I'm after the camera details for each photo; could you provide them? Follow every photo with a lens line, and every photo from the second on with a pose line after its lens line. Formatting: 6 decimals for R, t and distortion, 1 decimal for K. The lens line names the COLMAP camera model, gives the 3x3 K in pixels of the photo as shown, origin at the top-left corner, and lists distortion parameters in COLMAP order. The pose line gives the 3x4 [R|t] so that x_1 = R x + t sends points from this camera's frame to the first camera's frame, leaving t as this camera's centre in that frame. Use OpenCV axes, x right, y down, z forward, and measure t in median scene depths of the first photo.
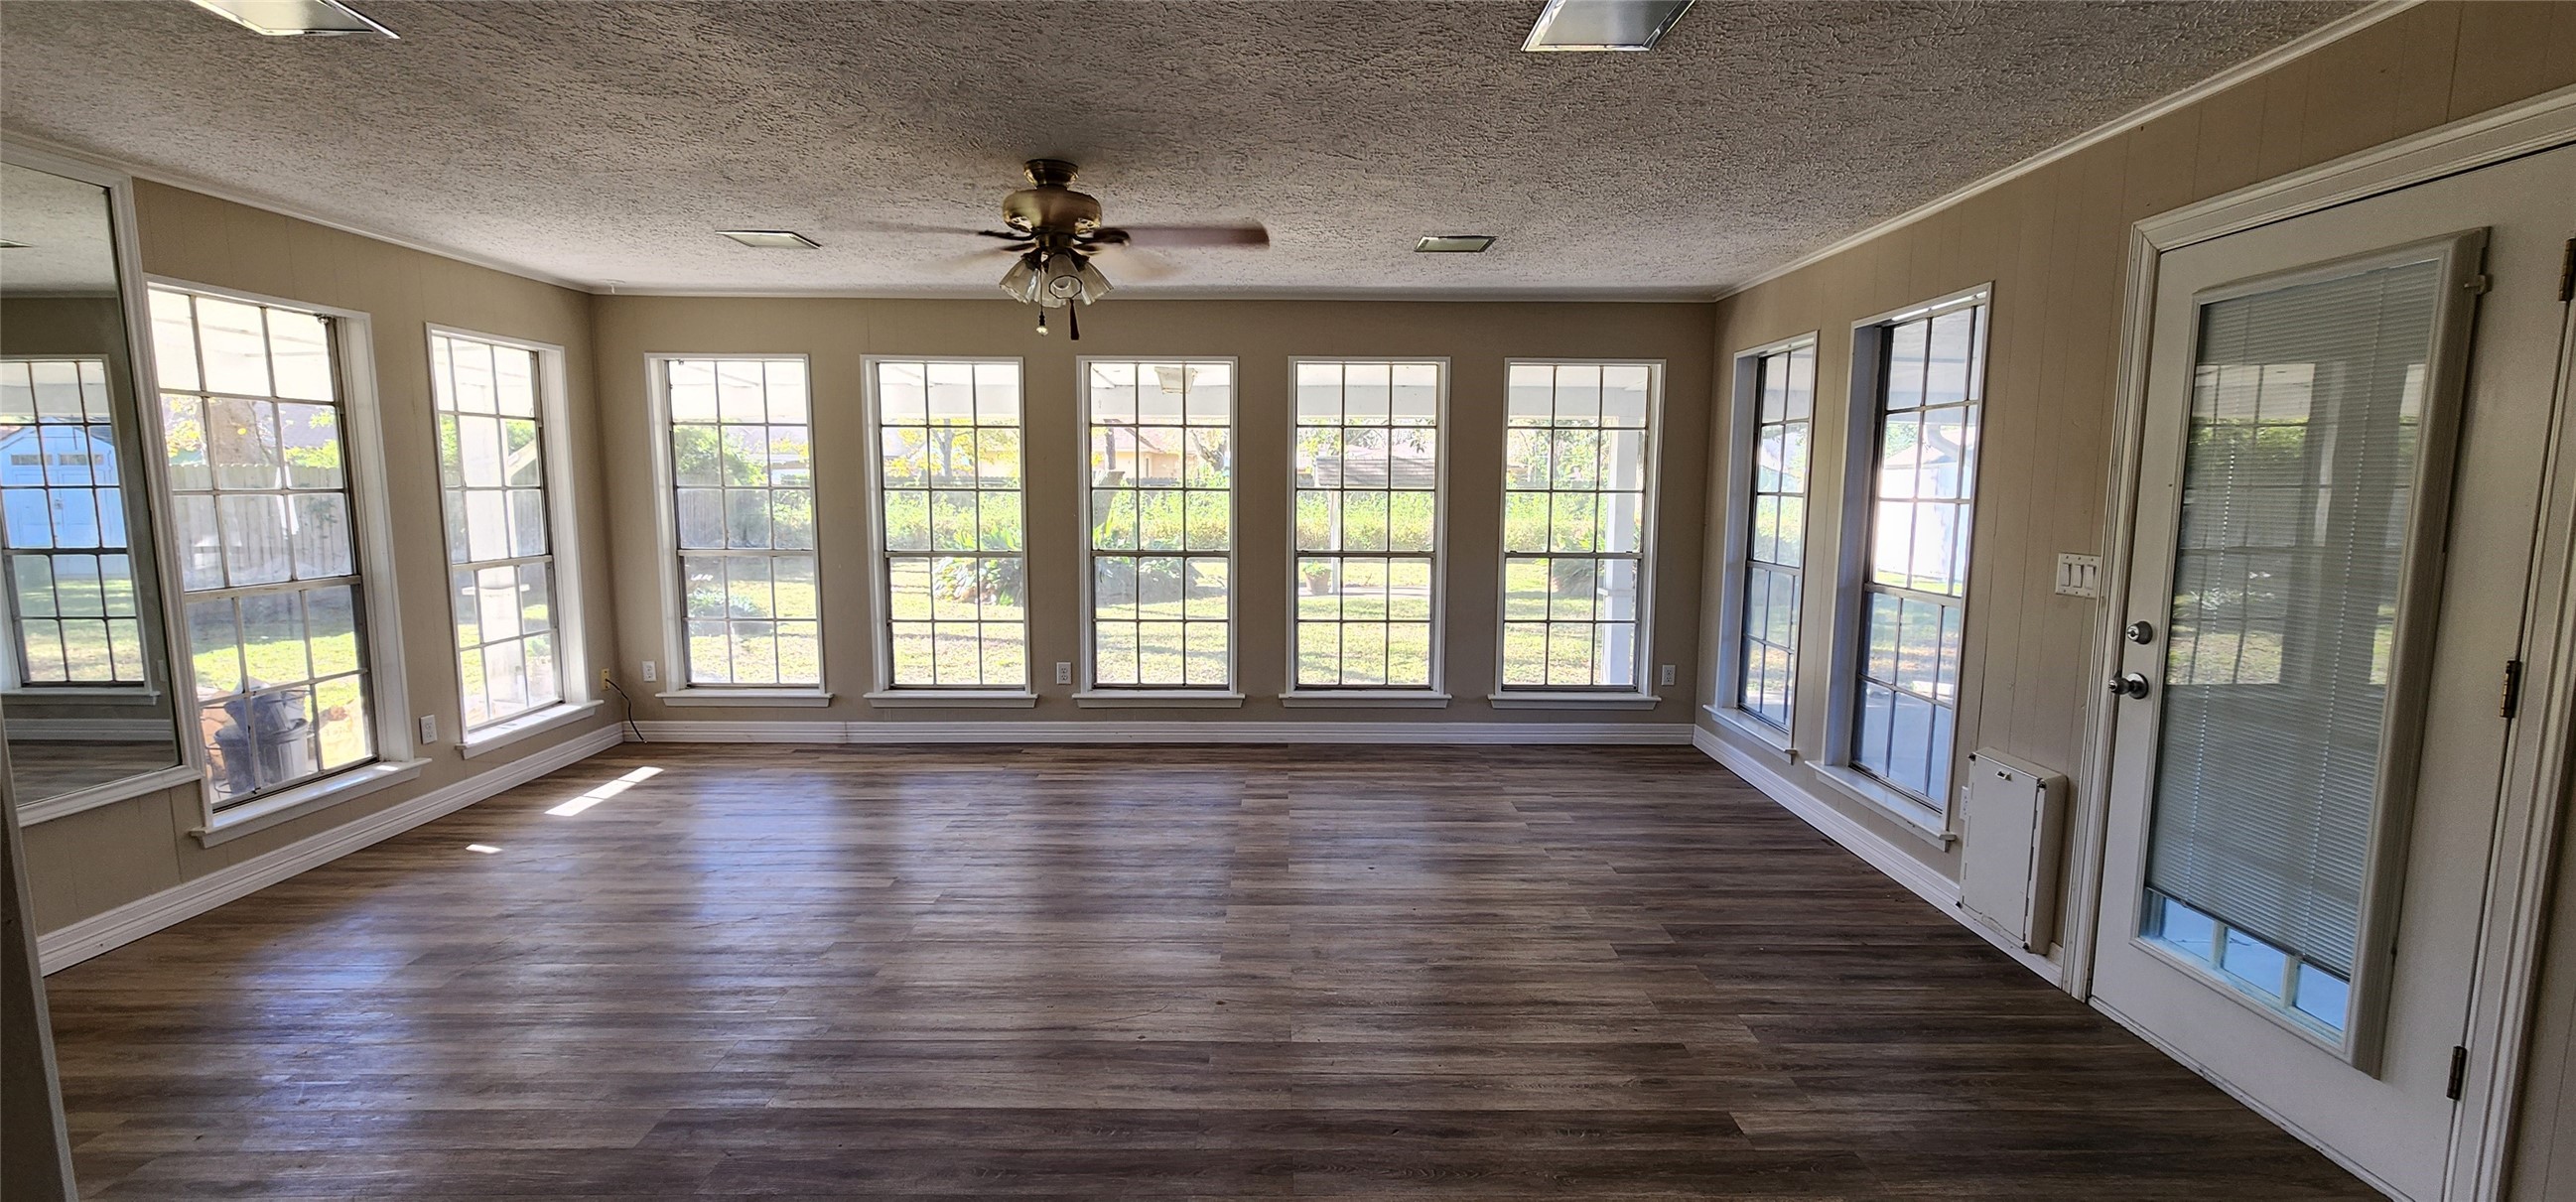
lens RADIAL K [[1048.6, 0, 1294.5], [0, 1048.6, 621.0], [0, 0, 1]] dist [-0.000385, 0.000237]
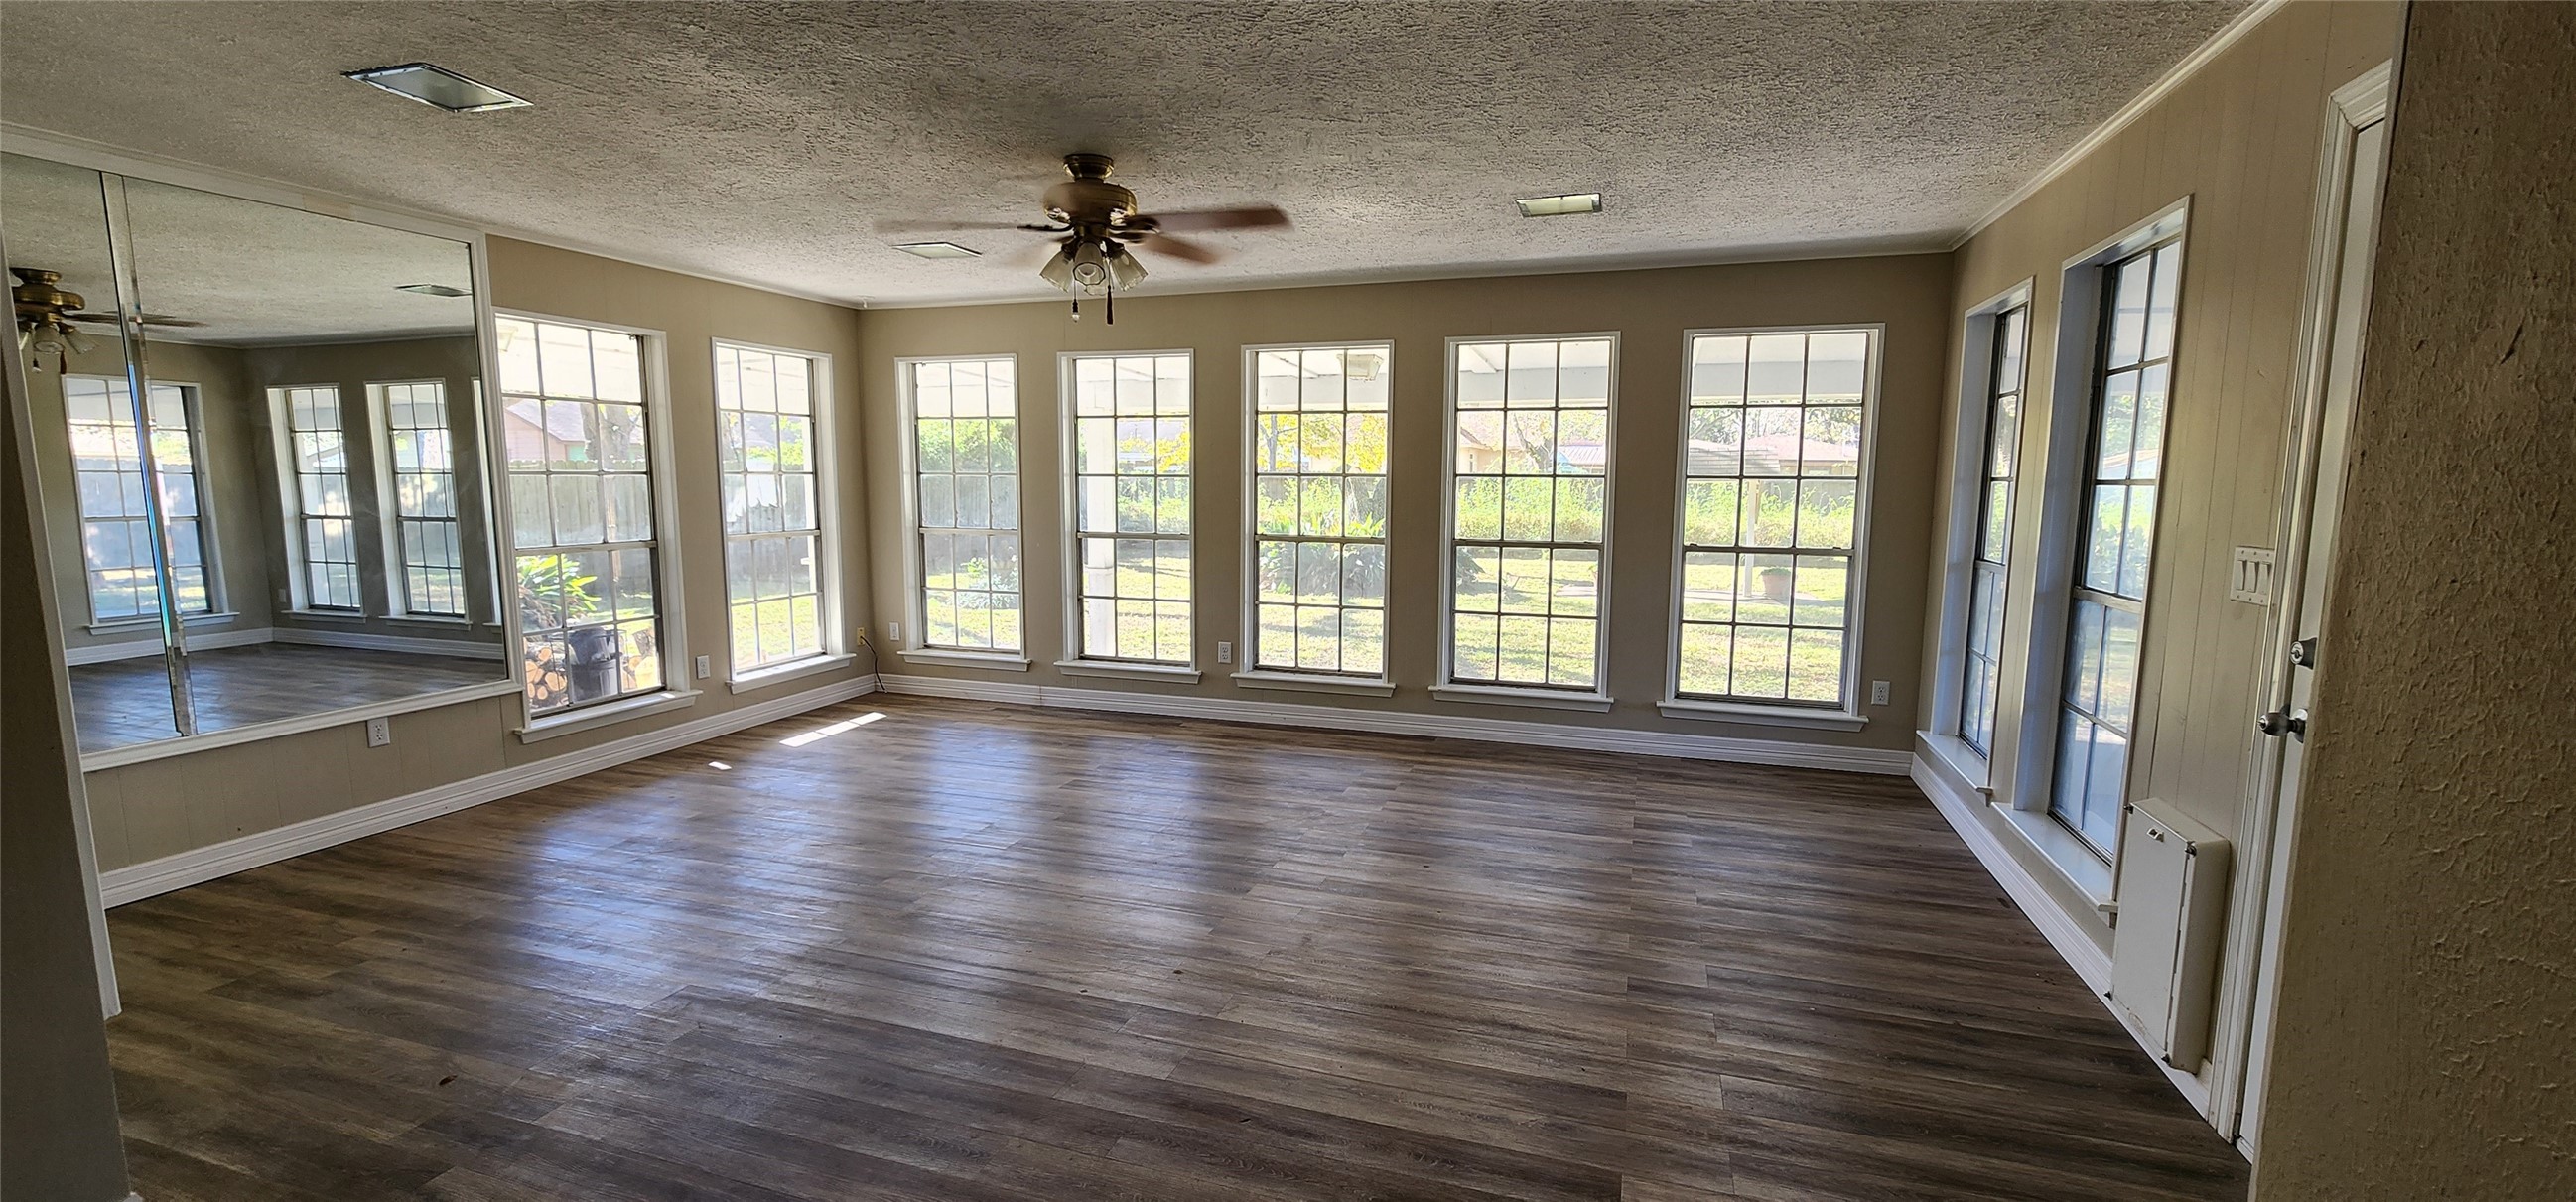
lens RADIAL K [[1048.6, 0, 1294.5], [0, 1048.6, 621.0], [0, 0, 1]] dist [-0.000385, 0.000237]
pose [[0.947639, 0.043678, -0.316343, 0.209540], [-0.042809, 0.999036, 0.009701, 0.006653], [0.316462, 0.004349, 0.948595, 0.044697]]
